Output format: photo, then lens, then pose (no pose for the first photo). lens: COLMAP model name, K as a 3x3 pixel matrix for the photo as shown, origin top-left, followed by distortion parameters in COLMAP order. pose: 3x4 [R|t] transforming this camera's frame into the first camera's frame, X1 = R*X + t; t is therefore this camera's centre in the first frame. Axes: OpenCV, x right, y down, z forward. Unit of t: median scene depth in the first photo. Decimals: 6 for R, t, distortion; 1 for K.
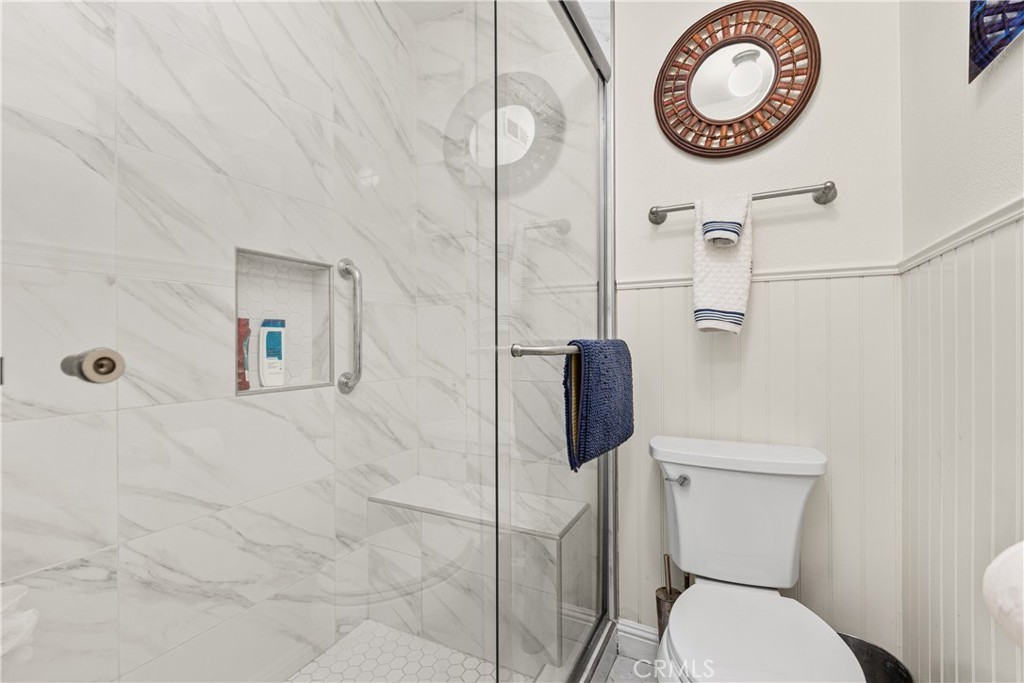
lens RADIAL K [[463.9, 0, 510.2], [0, 463.9, 341.2], [0, 0, 1]] dist [0.003424, -0.002027]
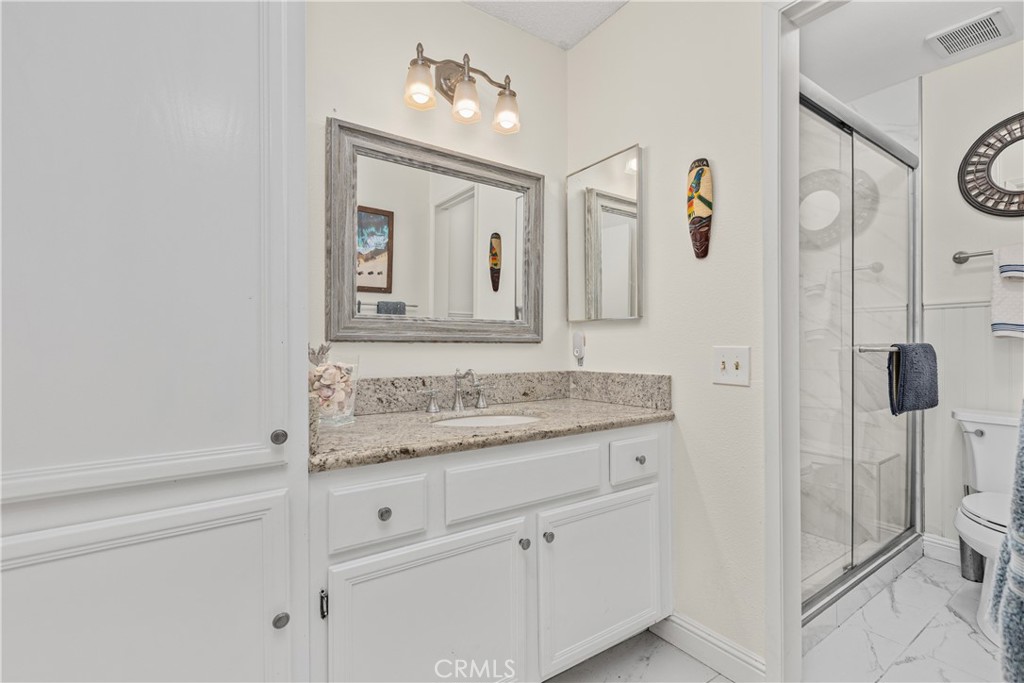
lens RADIAL K [[463.9, 0, 510.7], [0, 463.9, 346.2], [0, 0, 1]] dist [0.003424, -0.002027]
pose [[0.882428, 0.001470, -0.470445, -0.250994], [0.001488, 0.999981, 0.005916, -0.004932], [0.470445, -0.005920, 0.882410, -0.987911]]
